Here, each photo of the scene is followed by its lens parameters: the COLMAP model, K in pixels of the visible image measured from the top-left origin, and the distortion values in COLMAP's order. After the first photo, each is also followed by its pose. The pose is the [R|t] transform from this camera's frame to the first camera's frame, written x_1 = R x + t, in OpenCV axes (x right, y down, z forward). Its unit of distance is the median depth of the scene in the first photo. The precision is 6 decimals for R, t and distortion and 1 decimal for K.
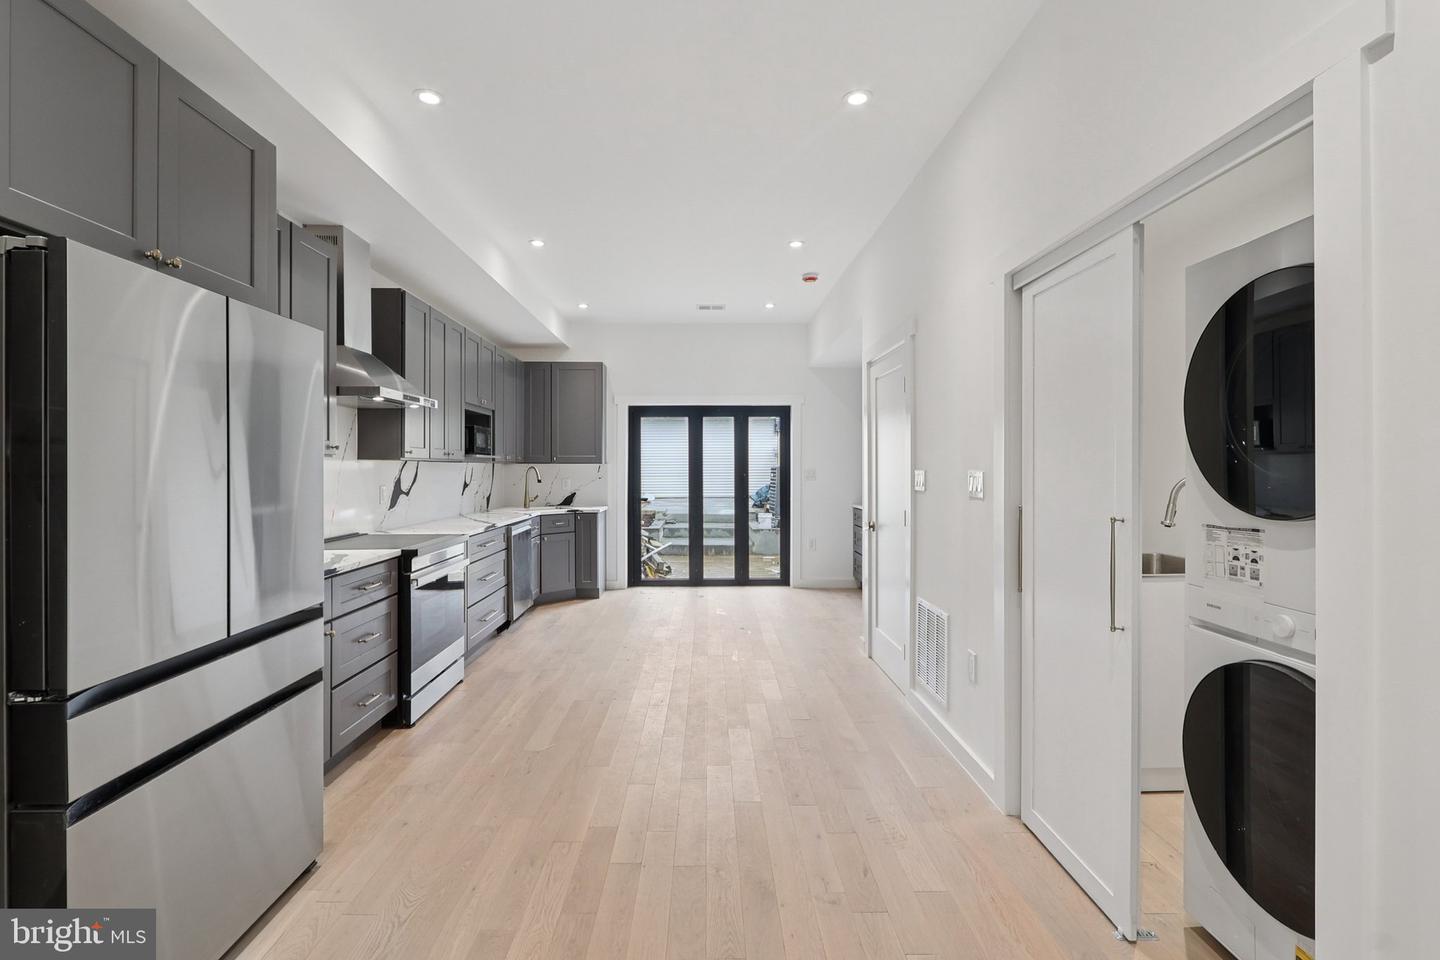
lens RADIAL K [[692.9, 0, 719.2], [0, 692.9, 468.2], [0, 0, 1]] dist [0.002528, -0.002631]
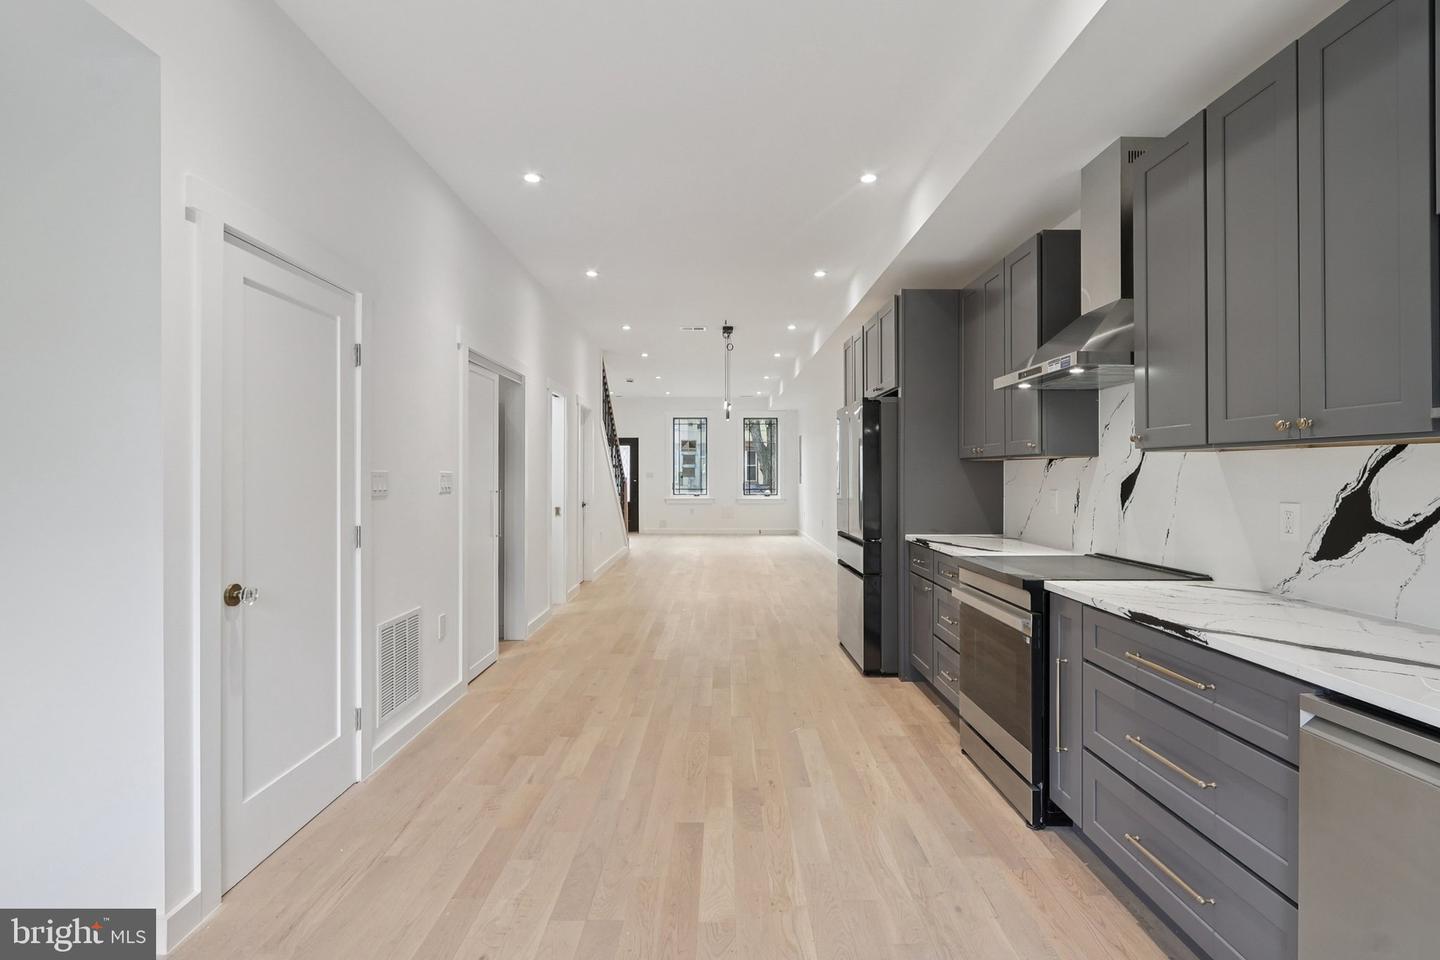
lens RADIAL K [[750.3, 0, 721.7], [0, 750.3, 472.5], [0, 0, 1]] dist [-0.003346, 0.001524]
pose [[-0.999804, 0.002069, 0.019669, -0.105694], [0.002079, 0.999998, 0.000473, 0.003593], [-0.019668, 0.000513, -0.999806, 1.440249]]
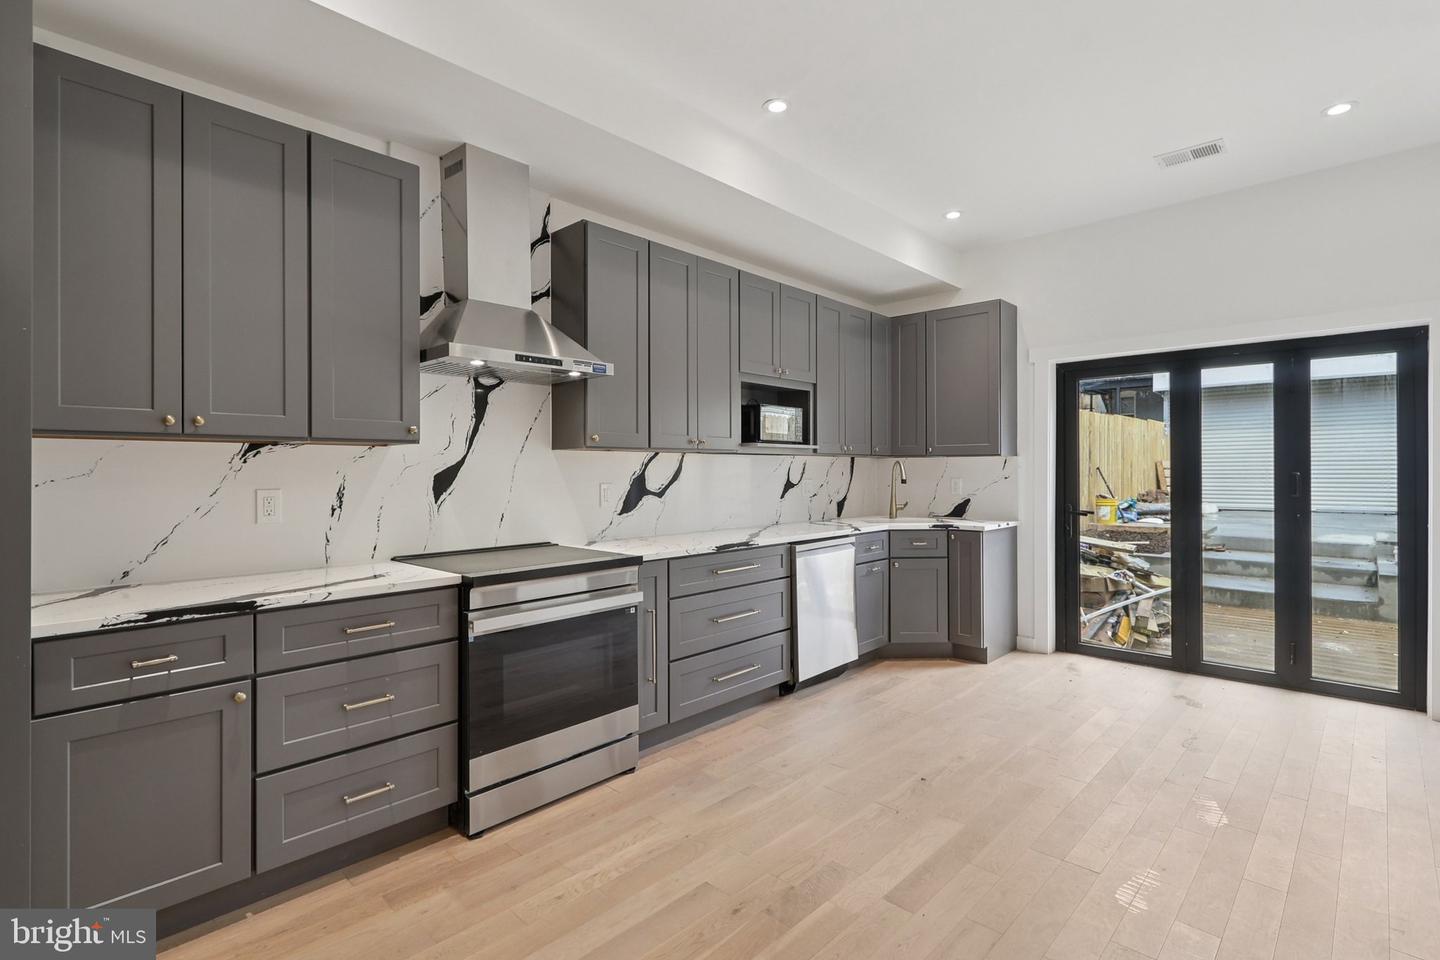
lens RADIAL K [[692.9, 0, 695.0], [0, 692.9, 472.3], [0, 0, 1]] dist [0.002528, -0.002631]
pose [[0.698137, 0.002886, -0.715958, 0.141412], [0.000092, 0.999992, 0.004121, 0.008959], [0.715964, -0.002943, 0.698131, 0.498575]]
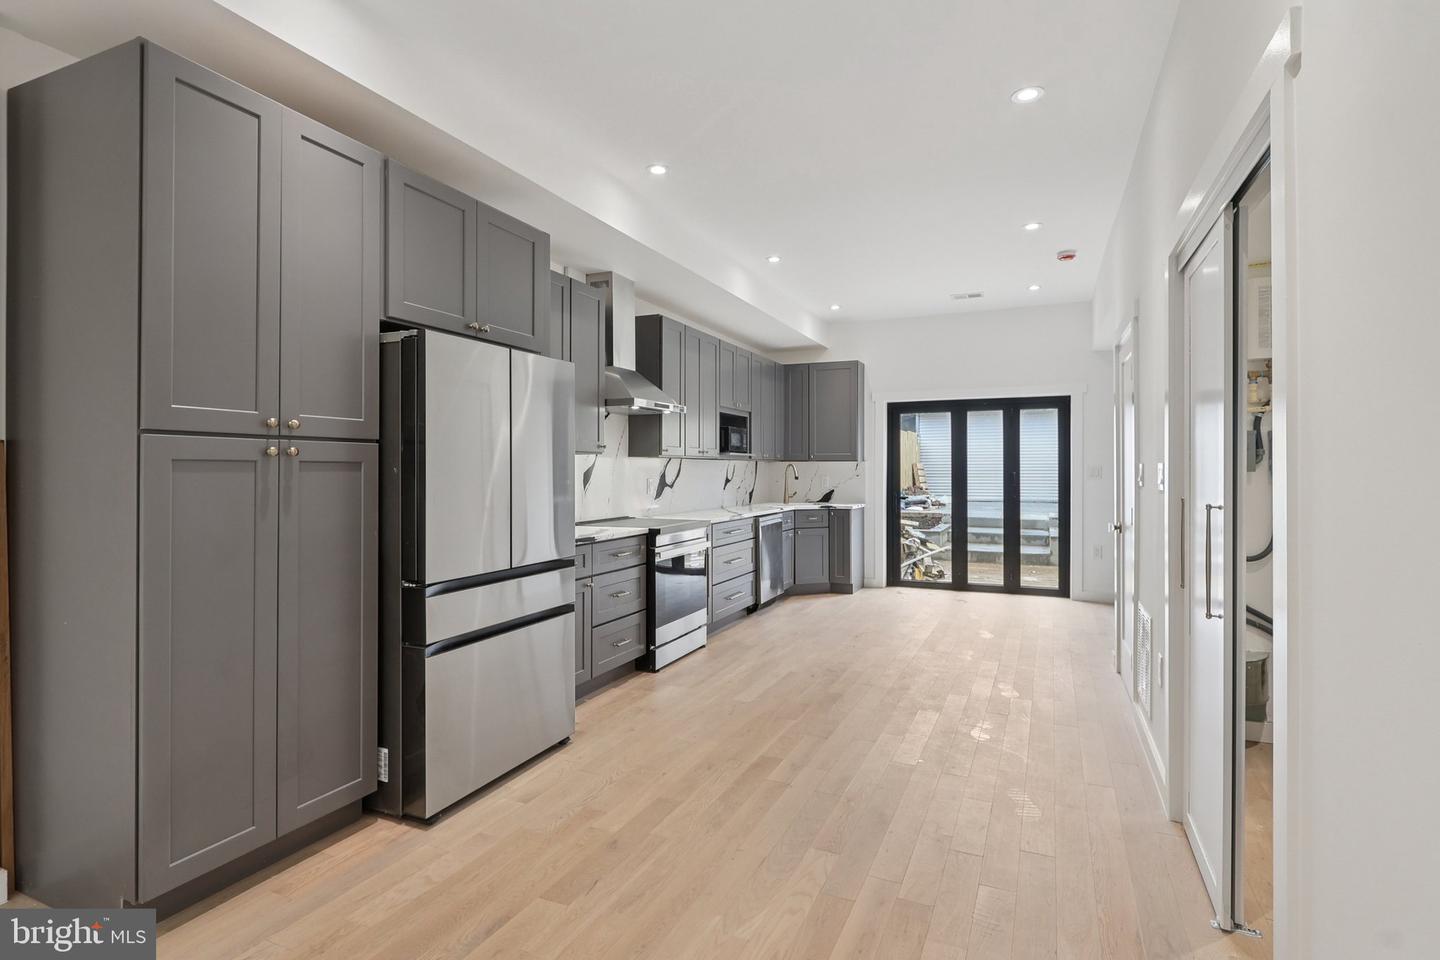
lens RADIAL K [[750.3, 0, 692.4], [0, 750.3, 470.4], [0, 0, 1]] dist [-0.003346, 0.001524]
pose [[0.893546, 0.001932, -0.448967, 0.155760], [-0.001650, 0.999998, 0.001020, 0.008842], [0.448968, -0.000171, 0.893548, -0.120983]]
